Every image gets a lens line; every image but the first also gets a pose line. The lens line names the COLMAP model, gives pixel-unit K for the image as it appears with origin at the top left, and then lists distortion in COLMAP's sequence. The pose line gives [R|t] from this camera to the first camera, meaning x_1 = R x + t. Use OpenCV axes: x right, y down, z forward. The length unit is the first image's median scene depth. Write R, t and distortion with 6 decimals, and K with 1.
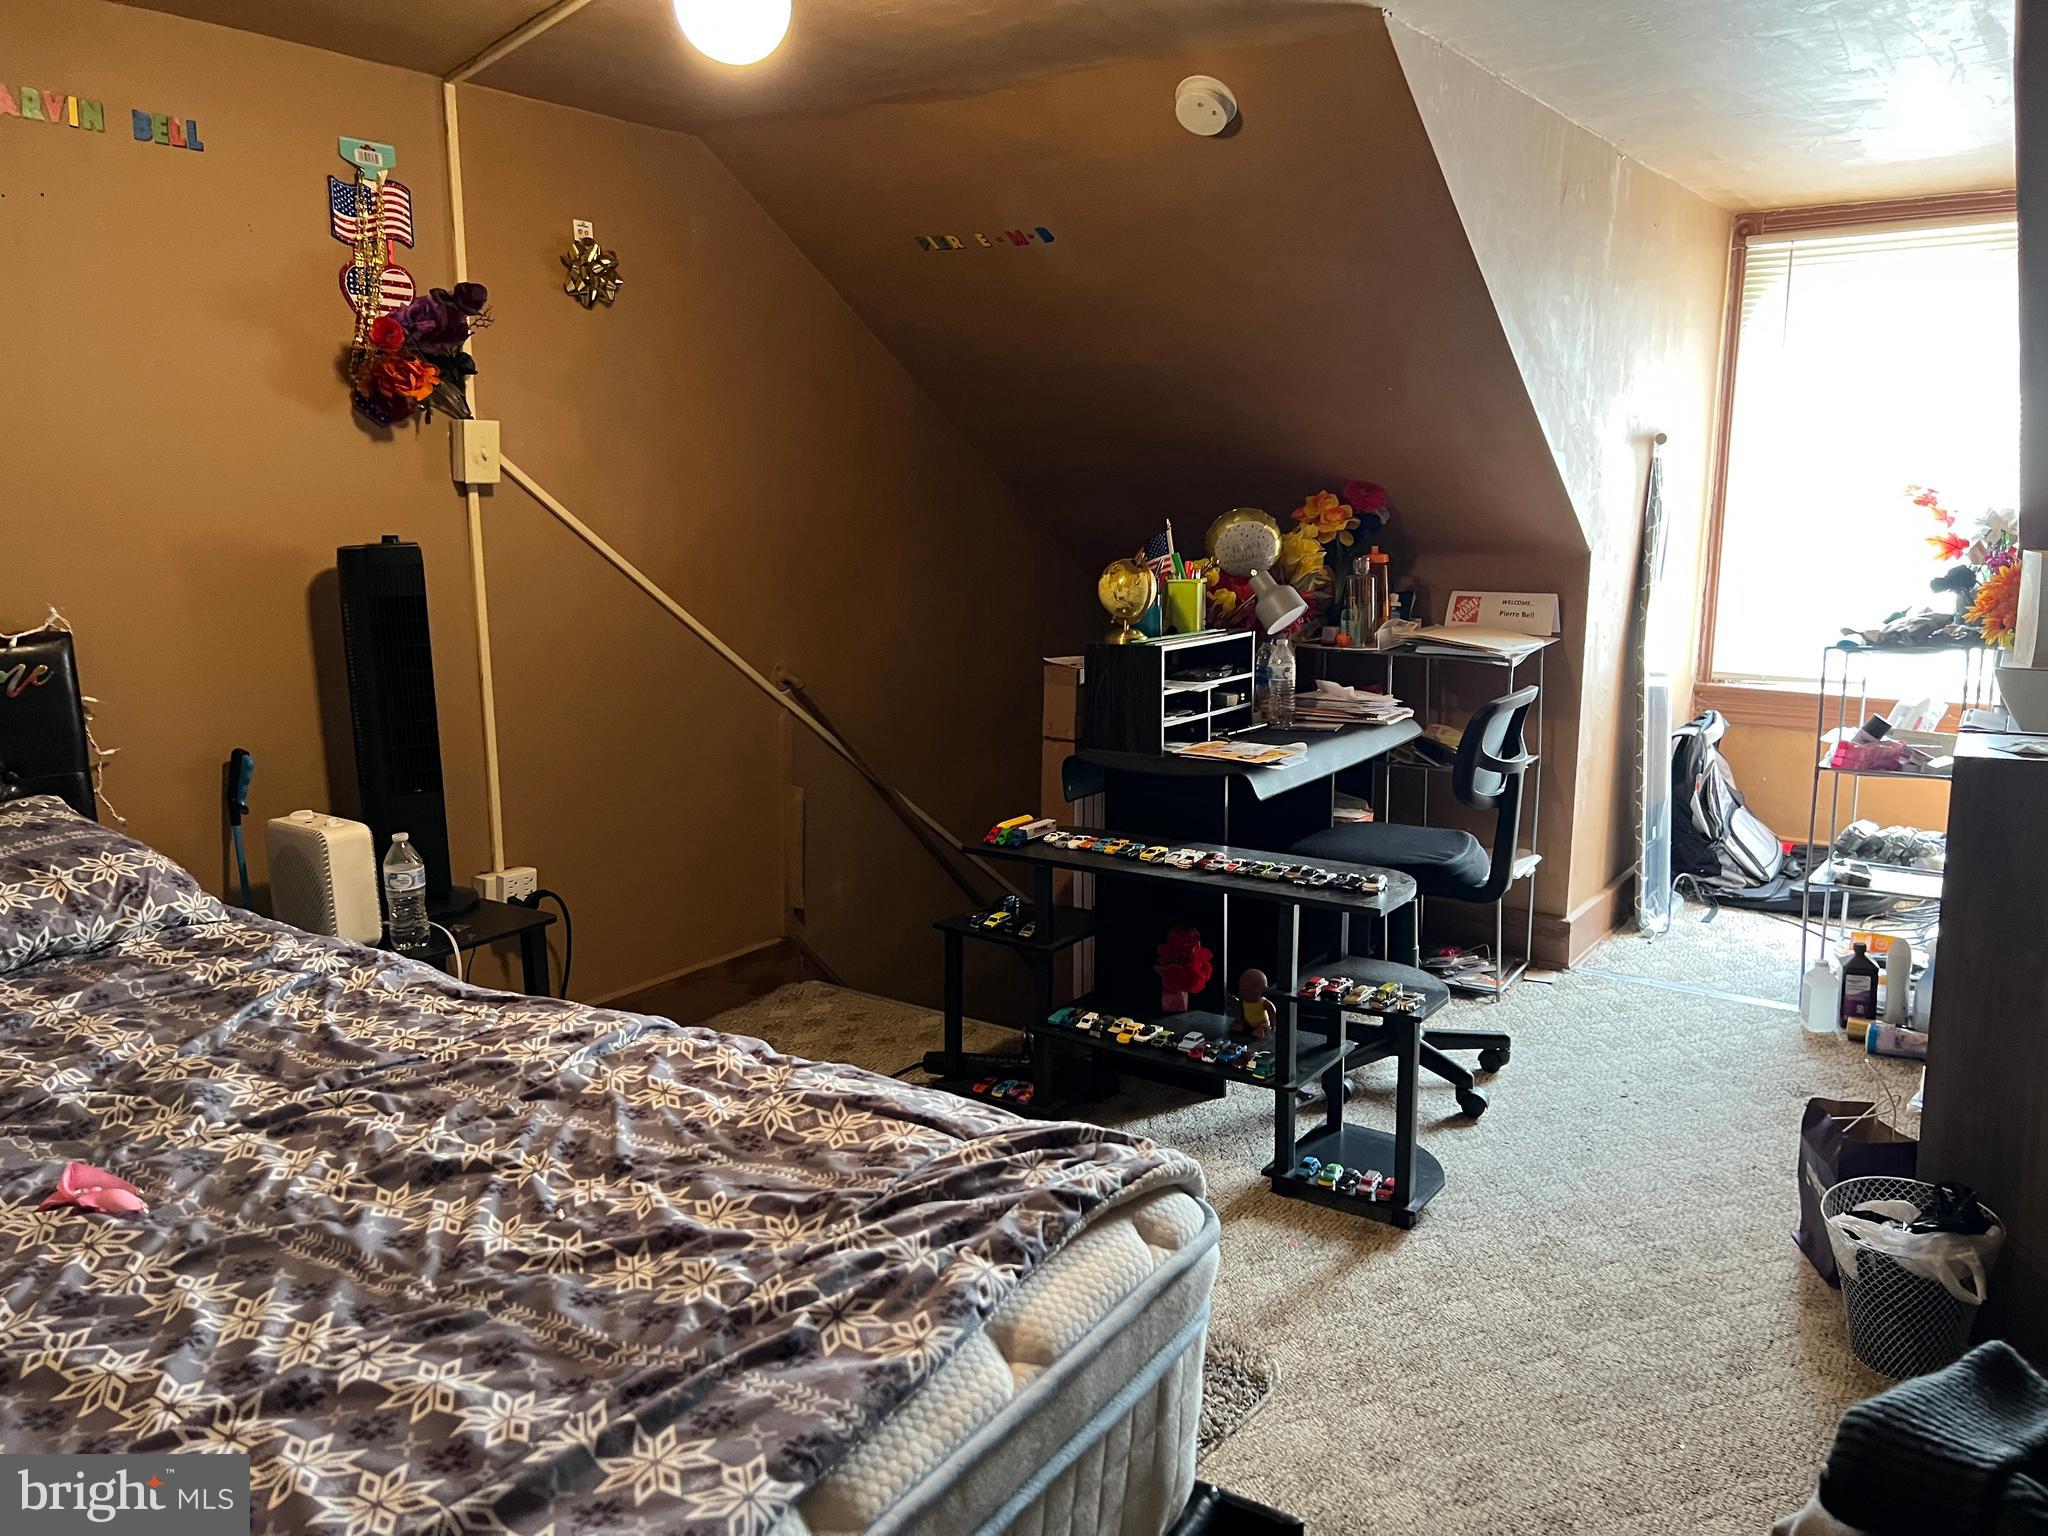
lens RADIAL K [[1556.5, 0, 1018.5], [0, 1556.5, 773.2], [0, 0, 1]] dist [0.089932, -0.092458]
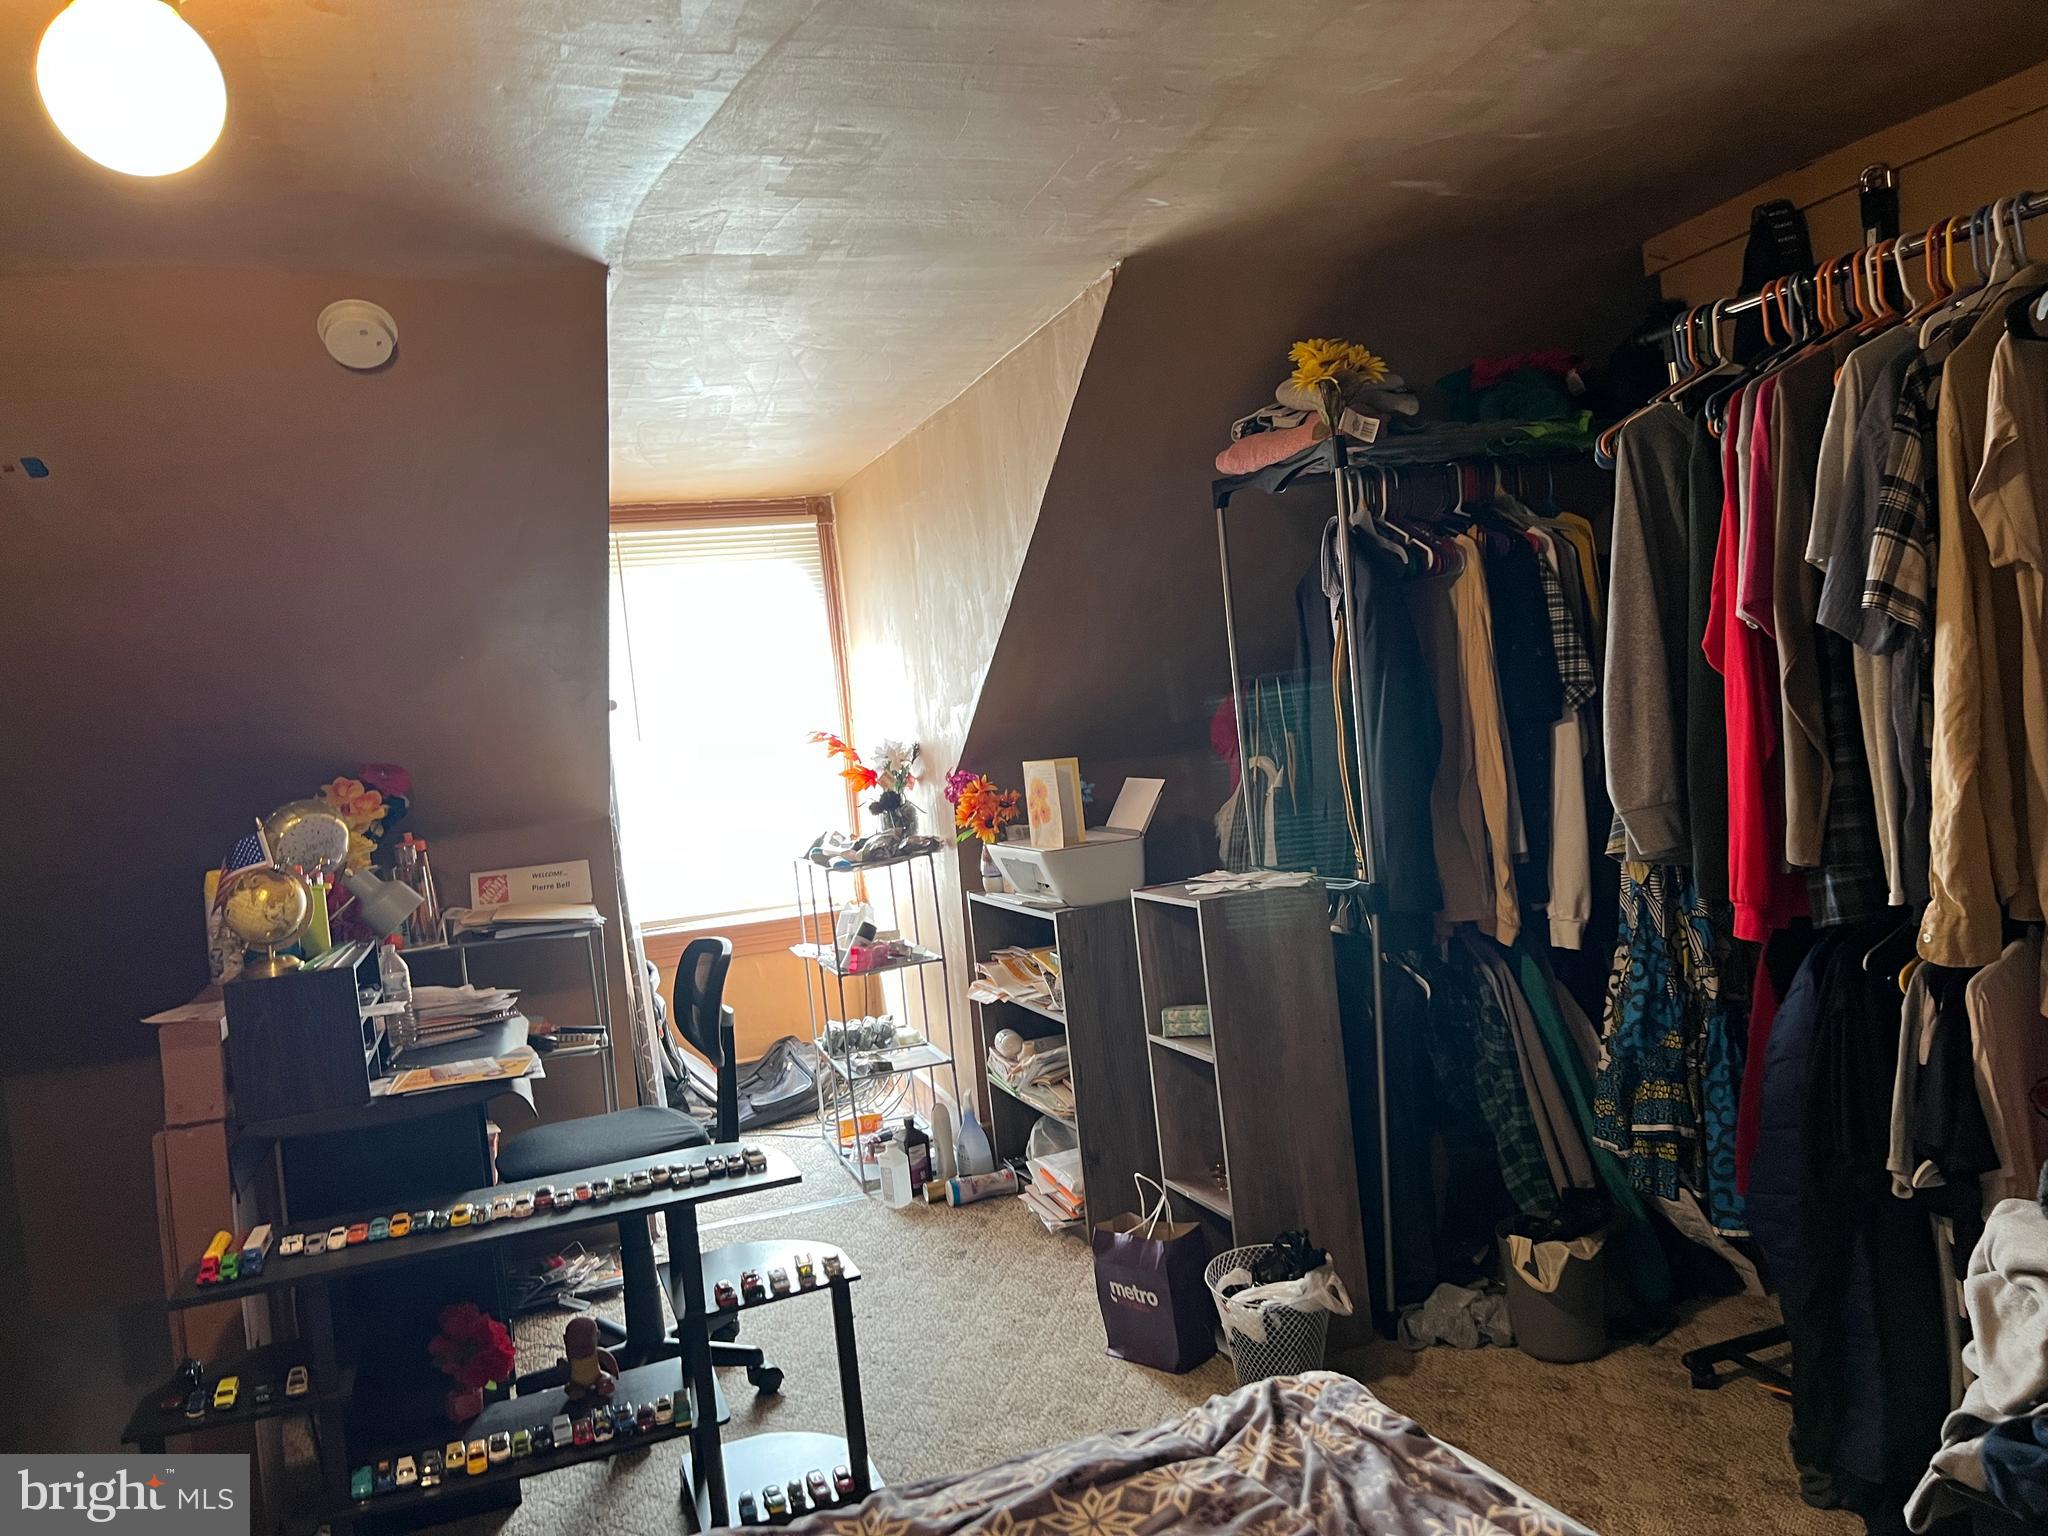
lens RADIAL K [[1556.5, 0, 1018.5], [0, 1556.5, 773.2], [0, 0, 1]] dist [0.089932, -0.092458]
pose [[0.587032, -0.085544, 0.805031, -0.343134], [0.239566, 0.968221, -0.071808, -0.036671], [-0.773305, 0.235012, 0.588870, 0.235345]]
